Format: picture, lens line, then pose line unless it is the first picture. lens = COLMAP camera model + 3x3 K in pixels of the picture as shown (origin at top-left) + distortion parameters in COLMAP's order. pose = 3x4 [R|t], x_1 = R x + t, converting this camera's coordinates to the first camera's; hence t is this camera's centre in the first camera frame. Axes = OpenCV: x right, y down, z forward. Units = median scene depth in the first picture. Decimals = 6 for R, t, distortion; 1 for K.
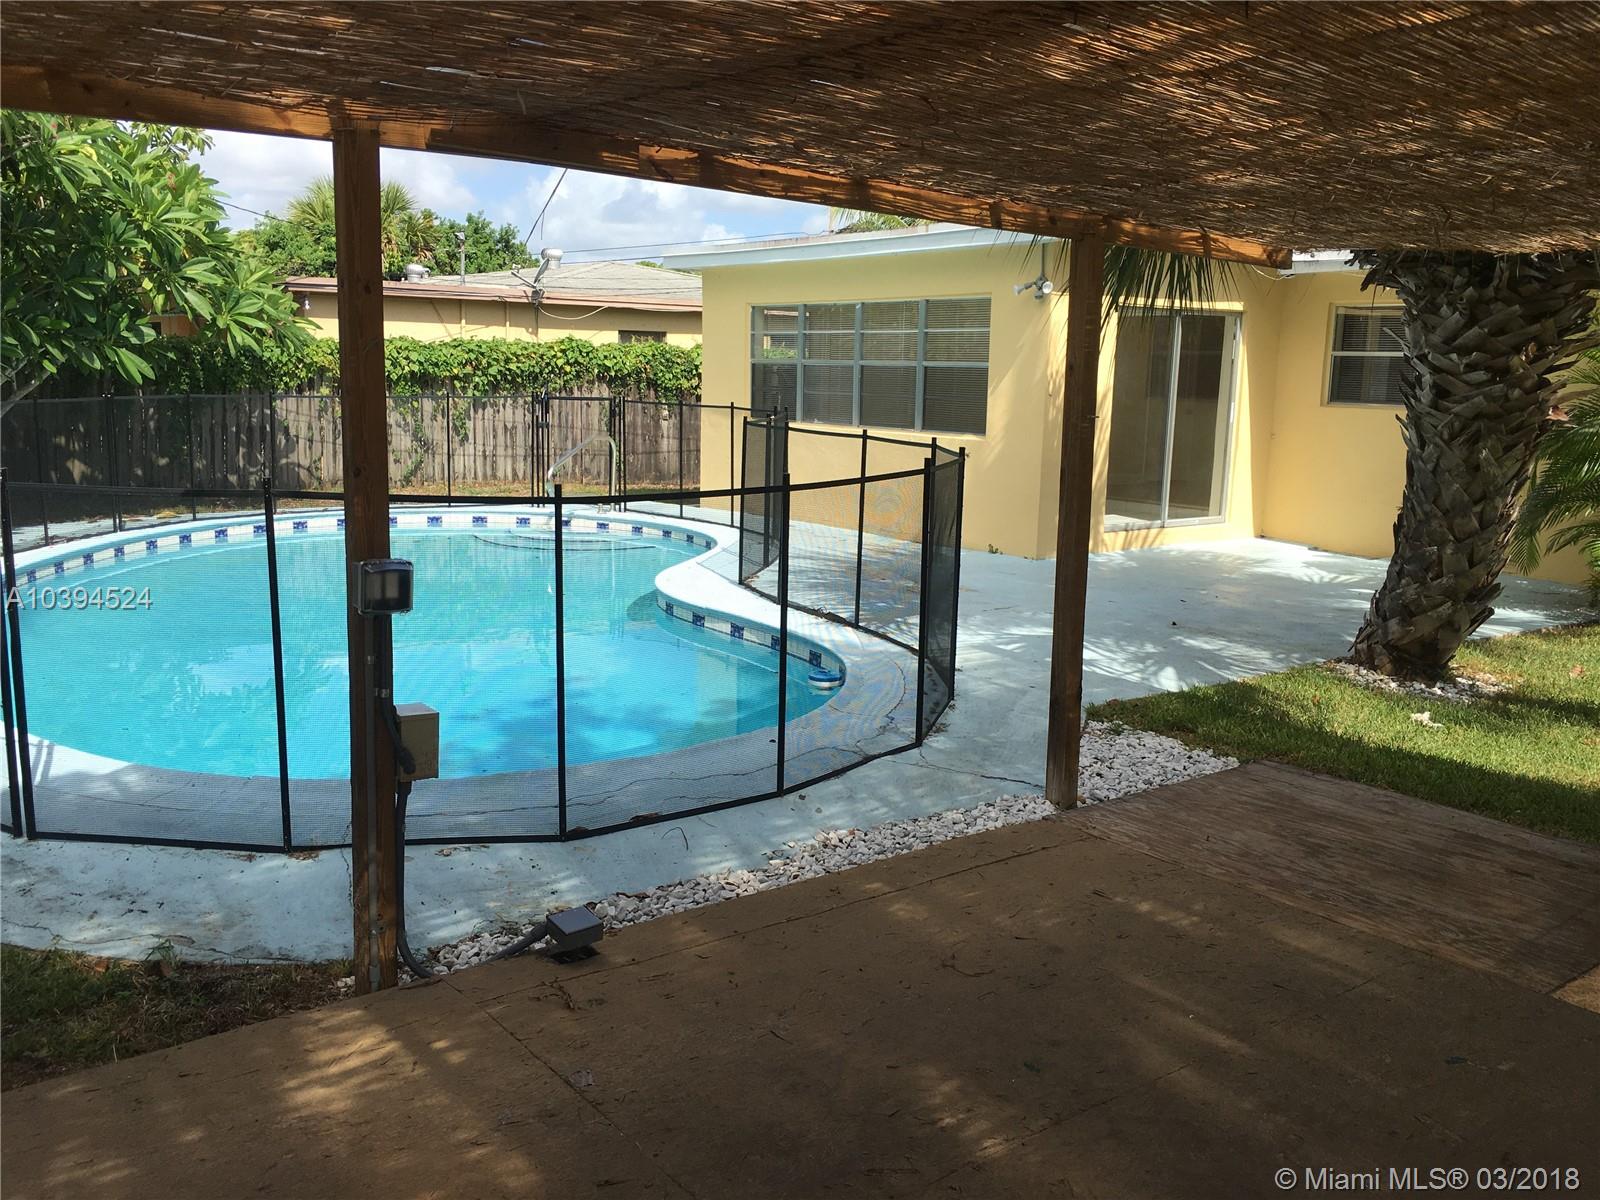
lens RADIAL K [[1370.4, 0, 787.3], [0, 1370.4, 594.8], [0, 0, 1]] dist [0.083792, -0.122322]
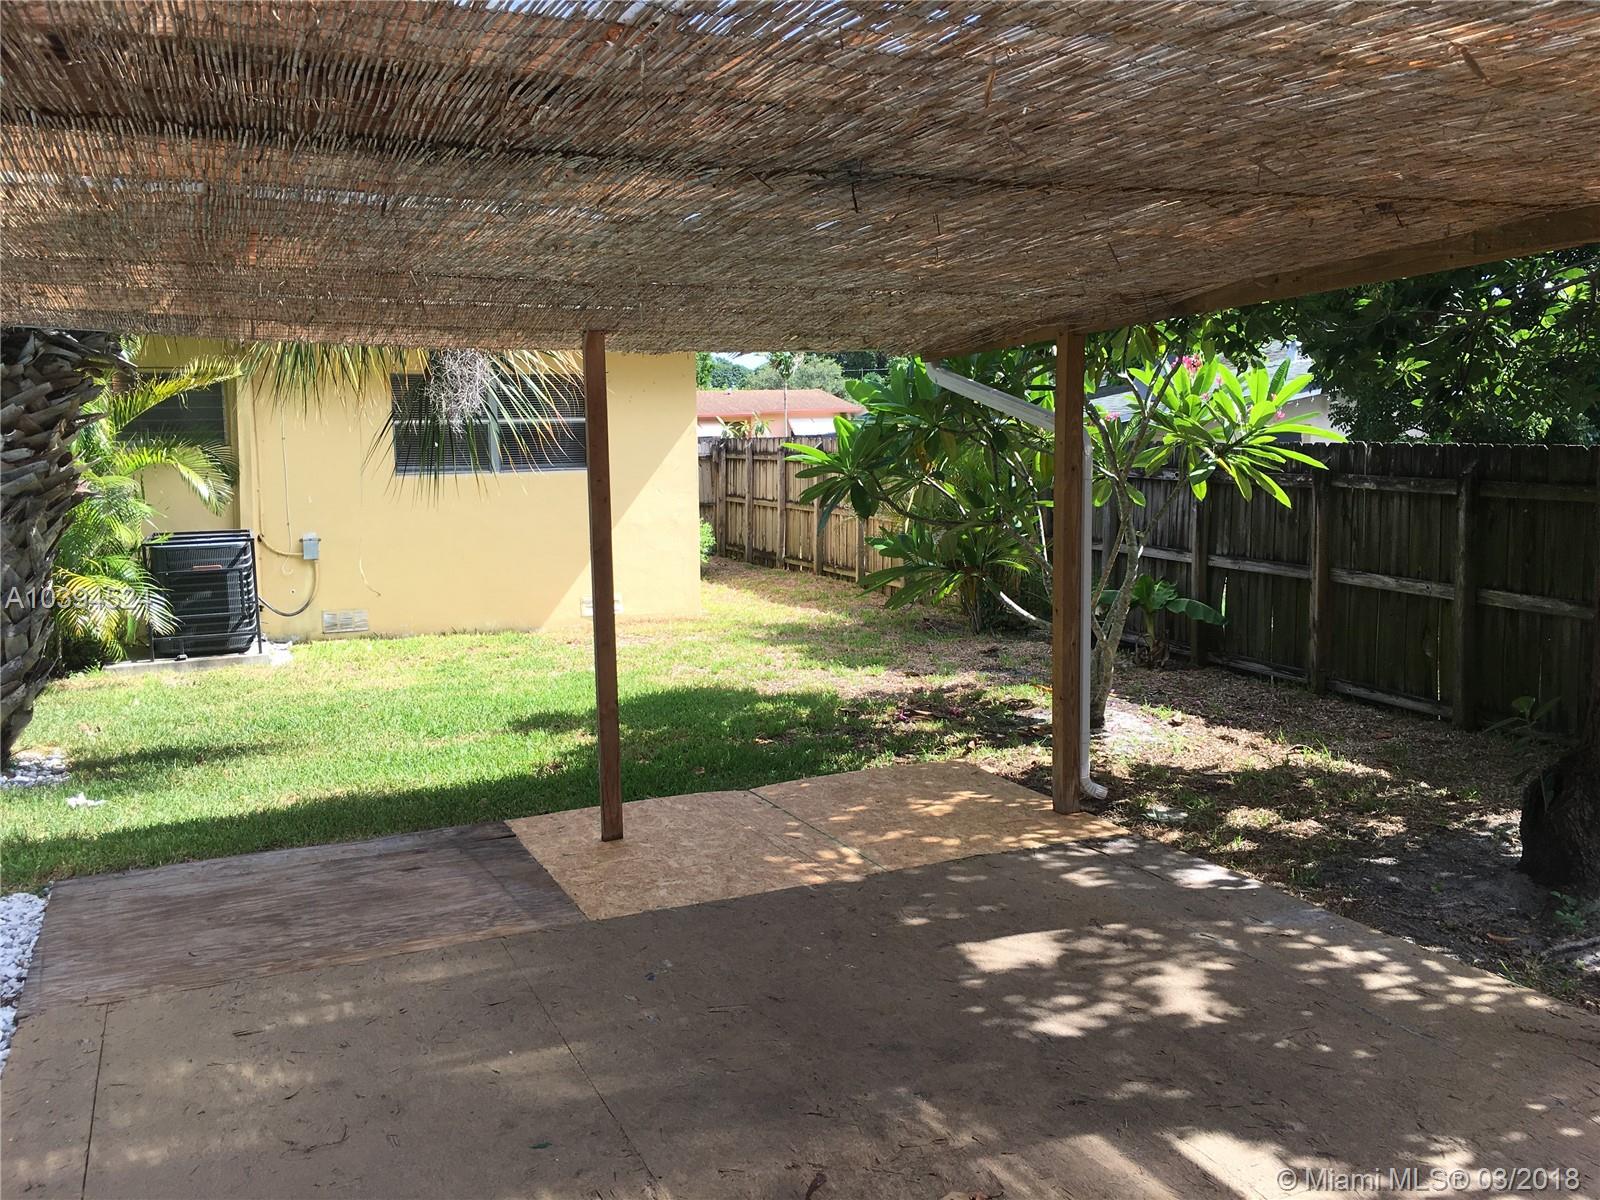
lens RADIAL K [[1370.4, 0, 787.3], [0, 1370.4, 594.8], [0, 0, 1]] dist [0.083792, -0.122322]
pose [[0.252120, -0.143843, 0.956946, -0.186450], [0.182486, 0.978215, 0.098962, -0.033122], [-0.950334, 0.149679, 0.272877, 0.130914]]
